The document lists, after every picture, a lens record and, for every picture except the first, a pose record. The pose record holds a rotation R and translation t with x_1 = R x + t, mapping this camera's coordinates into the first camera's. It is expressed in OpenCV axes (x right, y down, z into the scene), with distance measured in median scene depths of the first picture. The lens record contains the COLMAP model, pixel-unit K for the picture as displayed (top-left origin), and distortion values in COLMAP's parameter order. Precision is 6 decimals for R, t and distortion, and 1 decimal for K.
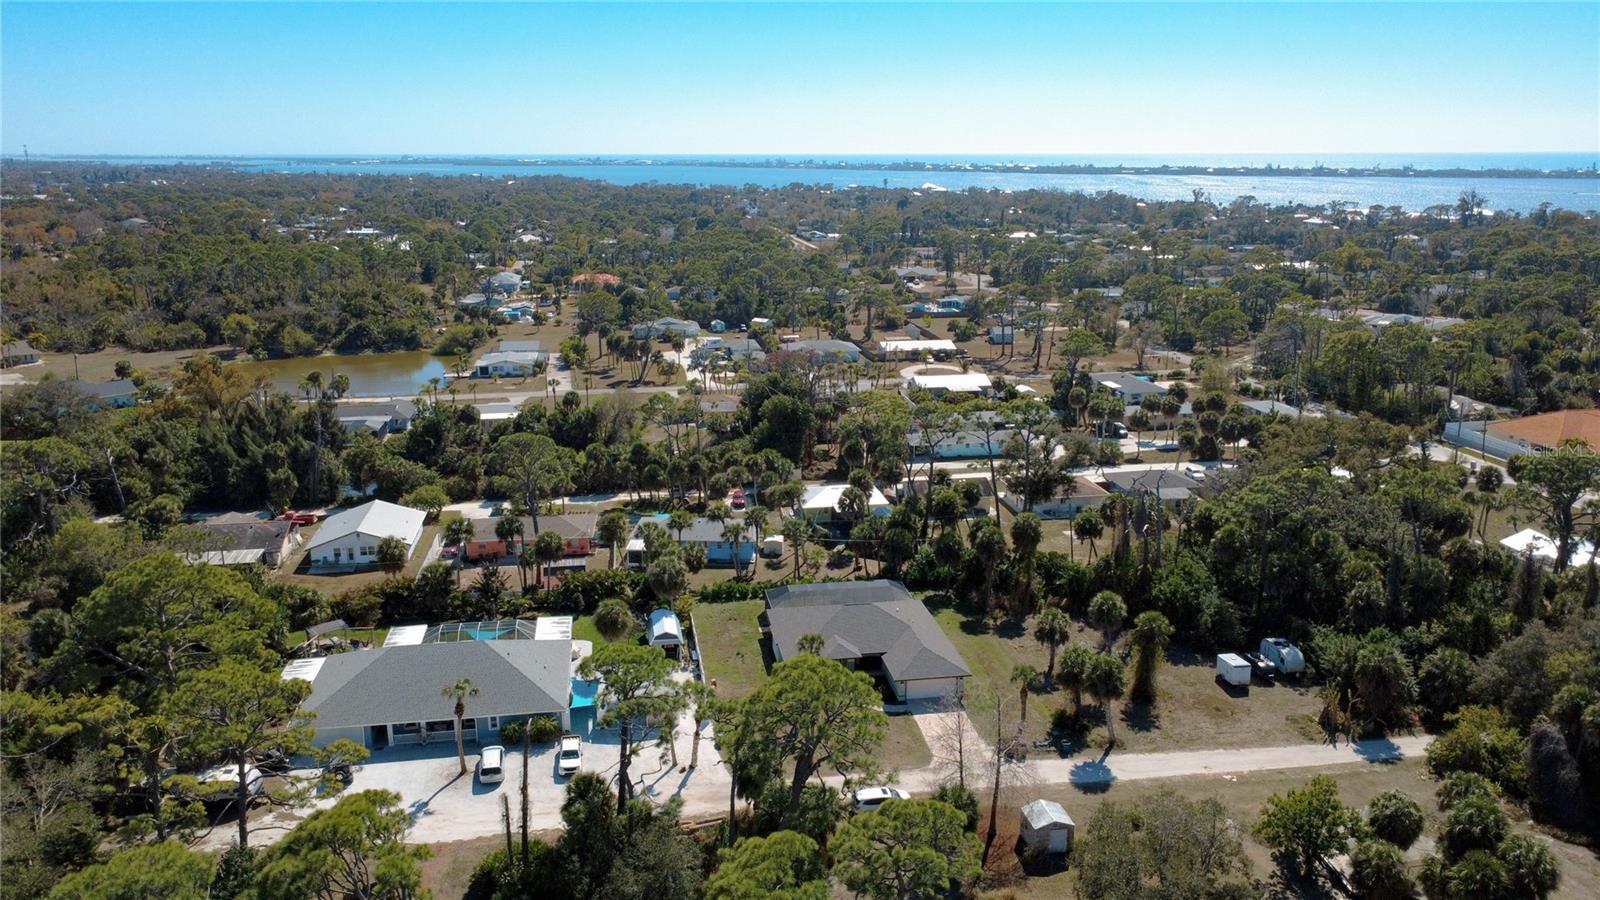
lens RADIAL K [[1155.1, 0, 800.0], [0, 1155.1, 450.0], [0, 0, 1]] dist [0.009922, -0.006500]
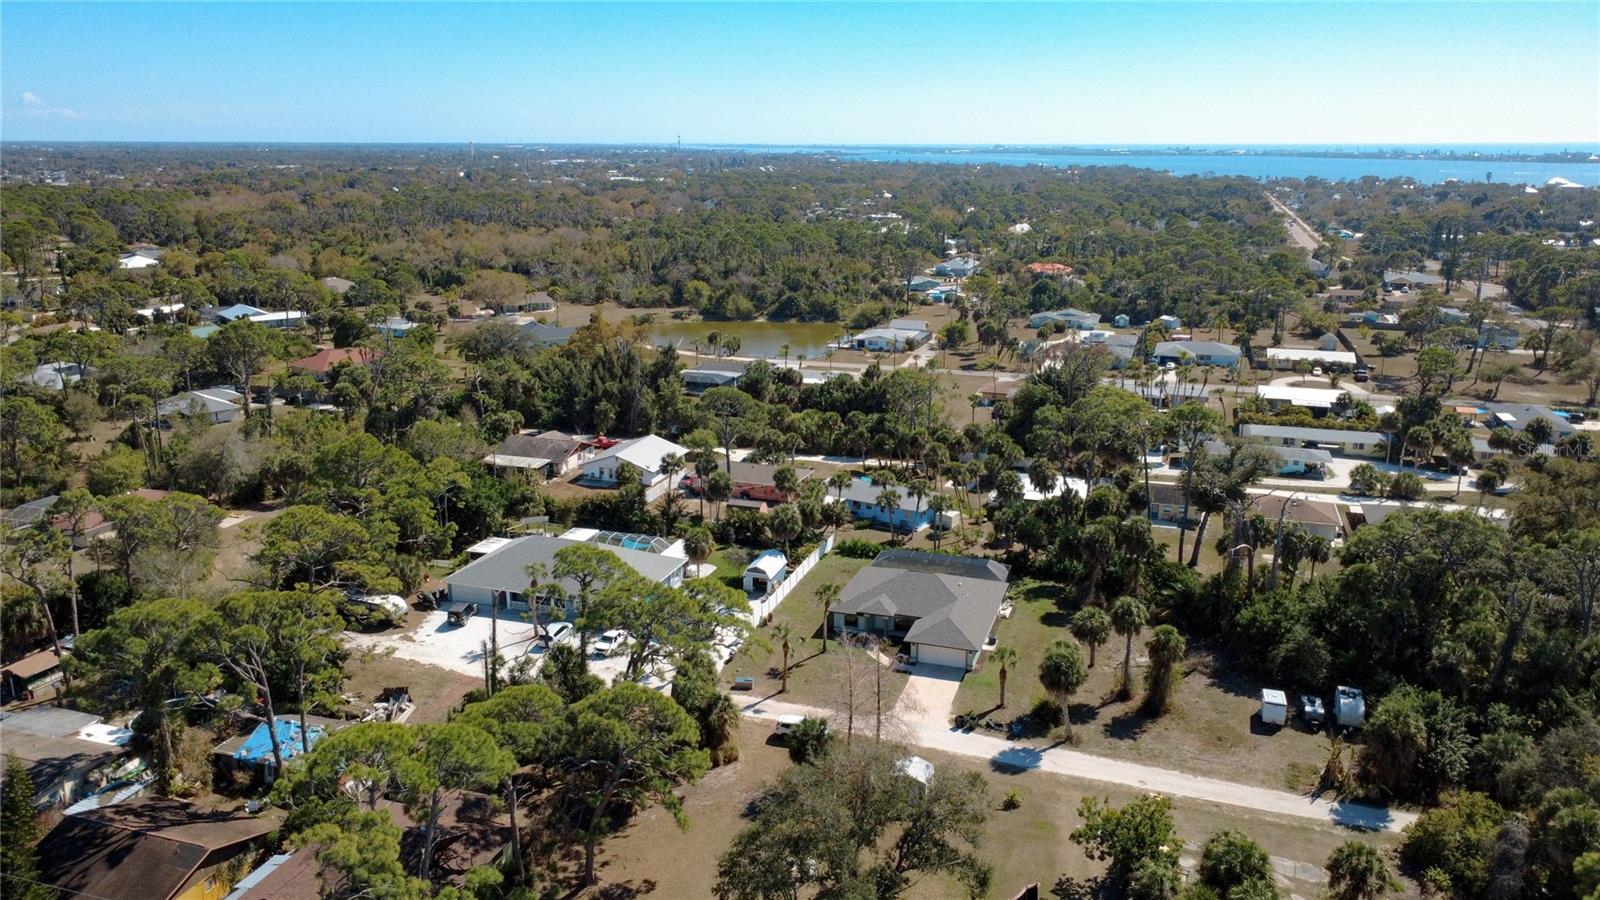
lens RADIAL K [[1157.1, 0, 803.5], [0, 1157.1, 450.0], [0, 0, 1]] dist [0.008701, 0.023170]
pose [[0.885468, 0.121558, -0.448521, 0.179041], [-0.118024, 0.992360, 0.035946, -0.001633], [0.449464, 0.021107, 0.893049, -0.002491]]
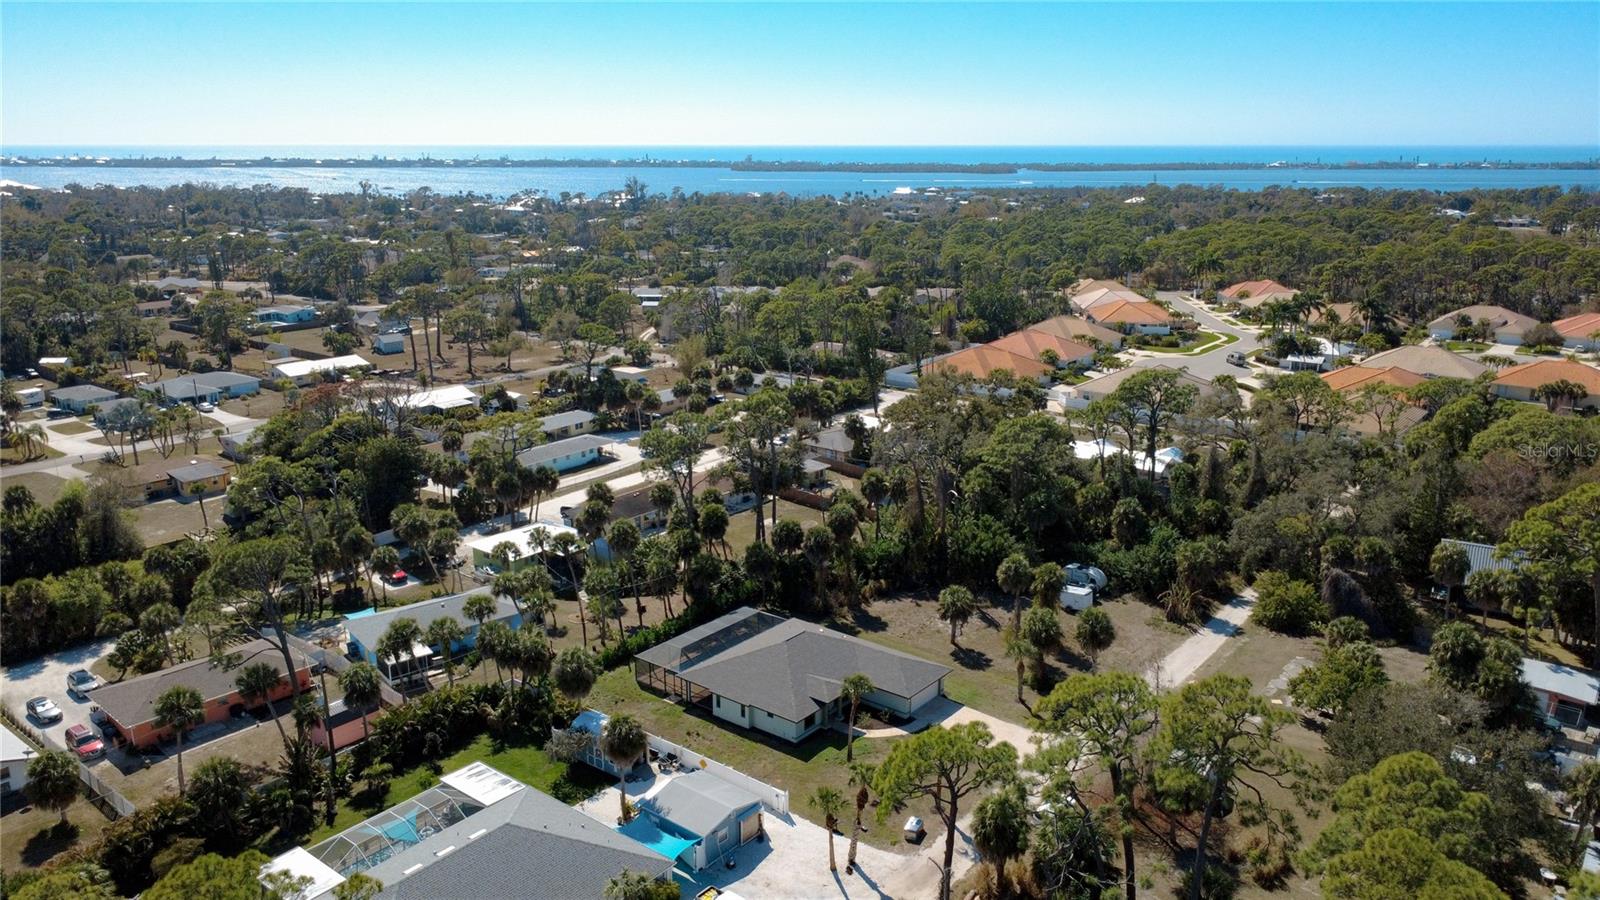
lens RADIAL K [[1160.3, 0, 800.0], [0, 1160.3, 450.0], [0, 0, 1]] dist [-0.001454, 0.004725]
pose [[0.743042, -0.170830, 0.647074, -0.216125], [0.166965, 0.983619, 0.067951, -0.030064], [-0.648083, 0.057548, 0.759393, 0.129215]]
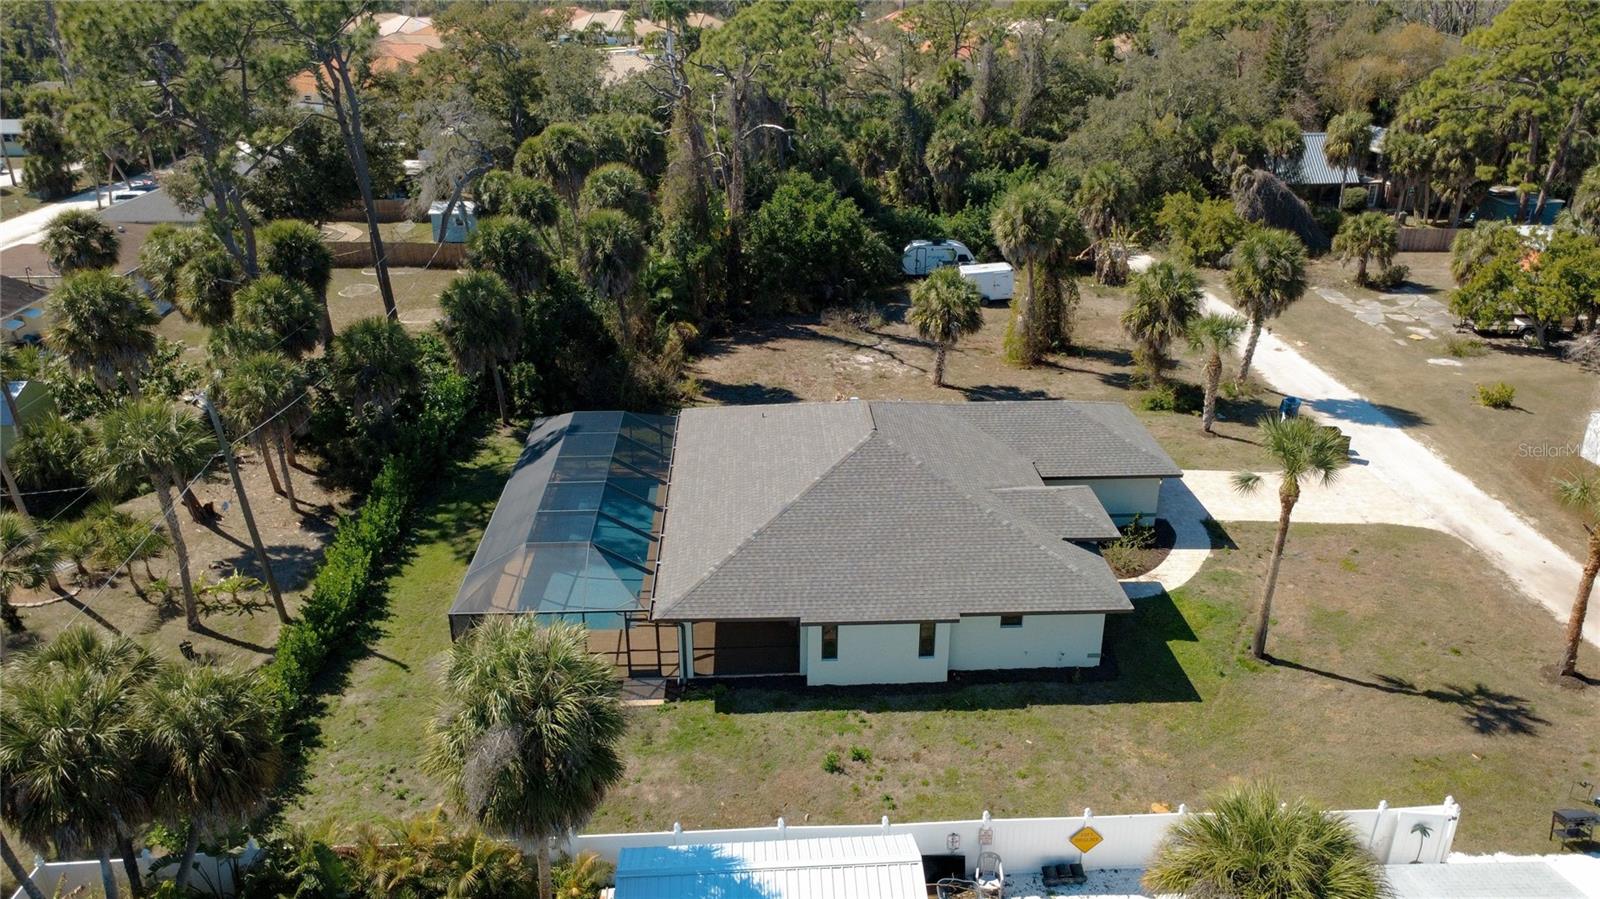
lens RADIAL K [[1160.3, 0, 800.0], [0, 1160.3, 449.5], [0, 0, 1]] dist [-0.001454, 0.004725]
pose [[0.123599, -0.389640, 0.912636, -0.114786], [0.247694, 0.902690, 0.351849, 0.006709], [-0.960922, 0.182566, 0.208084, 0.407060]]
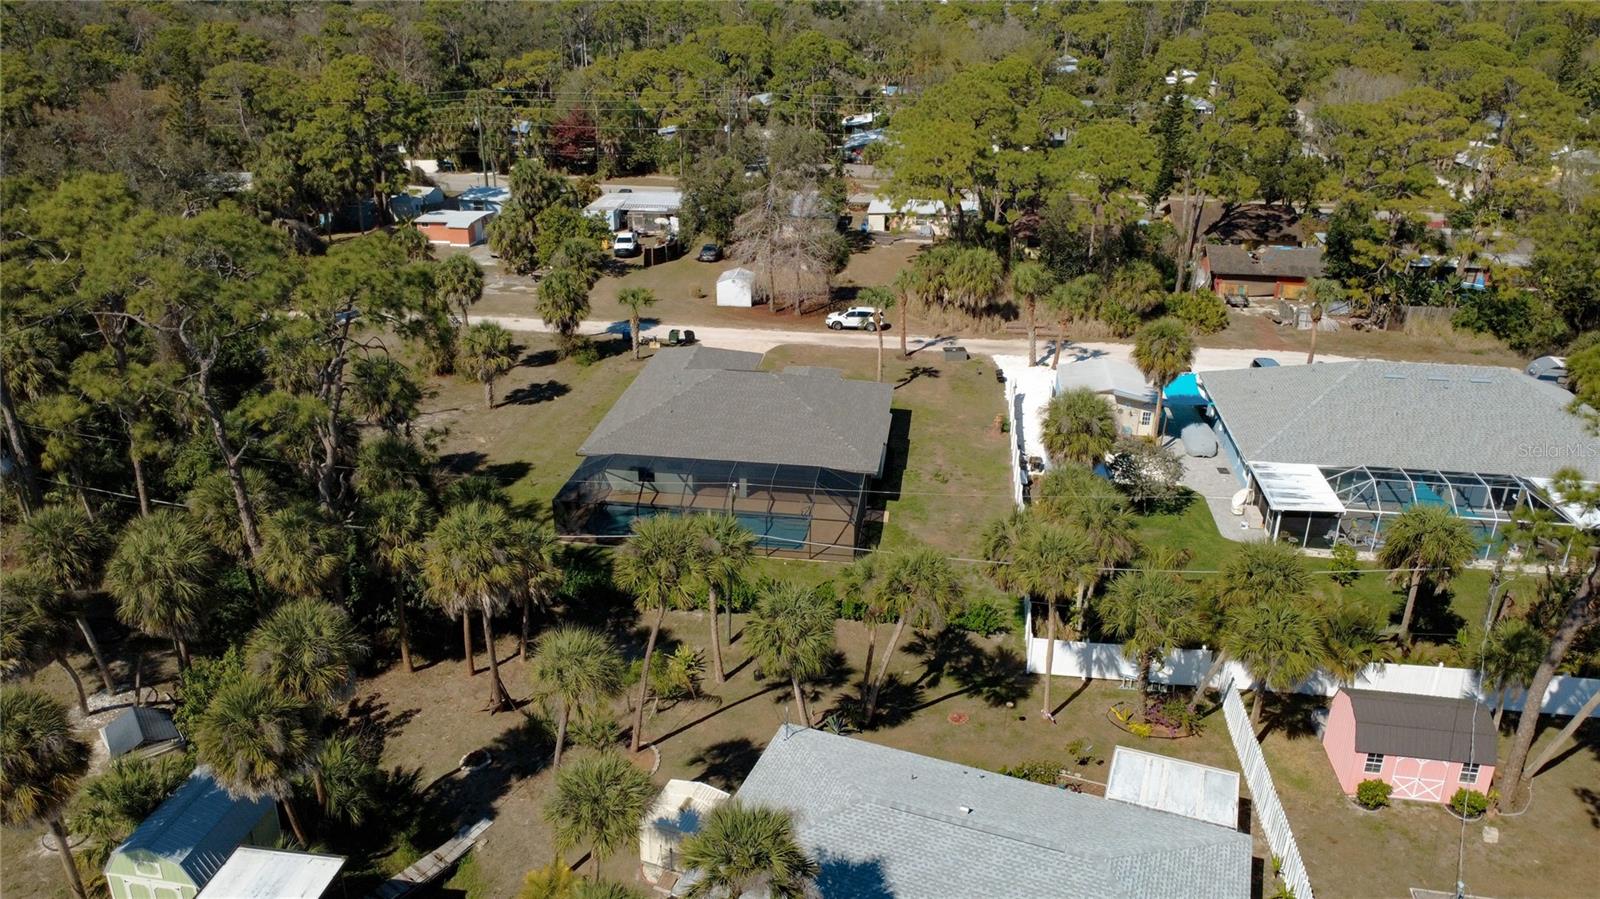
lens RADIAL K [[1148.8, 0, 809.2], [0, 1148.8, 449.7], [0, 0, 1]] dist [-0.006590, 0.002294]
pose [[-0.954556, -0.126194, 0.269995, -0.060766], [0.062839, 0.800341, 0.596242, -0.075390], [-0.291330, 0.586113, -0.756041, 0.621165]]
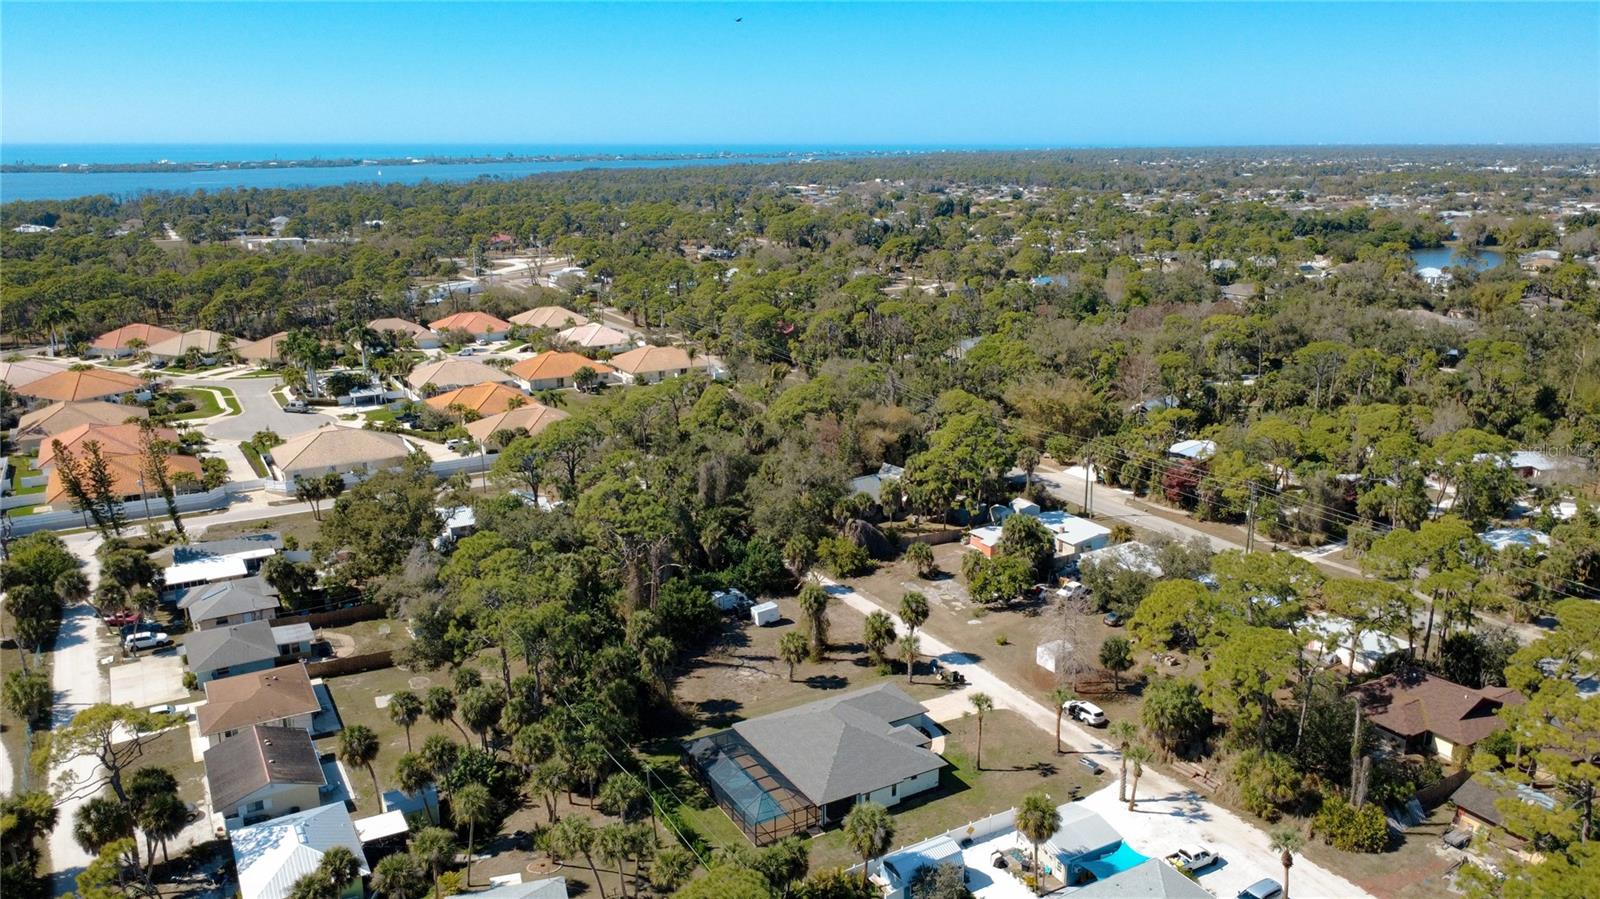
lens RADIAL K [[1155.1, 0, 800.0], [0, 1155.1, 449.5], [0, 0, 1]] dist [0.009922, -0.006500]
pose [[-0.347811, -0.240711, 0.906138, -0.318103], [0.236020, 0.912876, 0.333094, -0.167086], [-0.907371, 0.329721, -0.260696, 0.515341]]
